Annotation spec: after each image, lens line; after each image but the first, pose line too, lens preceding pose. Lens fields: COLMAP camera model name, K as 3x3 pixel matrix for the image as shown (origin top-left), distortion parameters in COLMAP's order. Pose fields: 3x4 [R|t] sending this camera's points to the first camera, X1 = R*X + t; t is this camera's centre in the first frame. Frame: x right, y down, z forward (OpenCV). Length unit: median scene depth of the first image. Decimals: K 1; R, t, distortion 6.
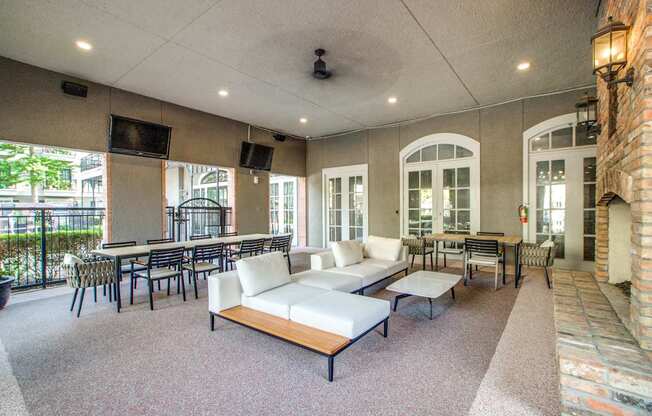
lens RADIAL K [[297.5, 0, 325.7], [0, 297.5, 216.1], [0, 0, 1]] dist [-0.010378, 0.000176]
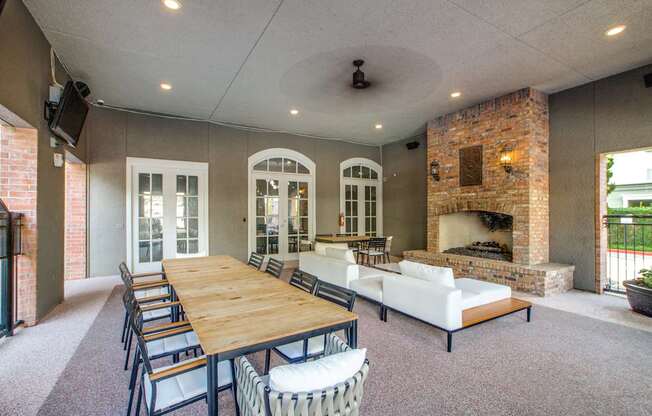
lens RADIAL K [[297.5, 0, 325.7], [0, 297.5, 216.1], [0, 0, 1]] dist [-0.010378, 0.000176]
pose [[0.394565, 0.004100, 0.918859, -0.566837], [0.021684, 0.999670, -0.013772, -0.006209], [-0.918612, 0.025358, 0.394346, 0.406384]]
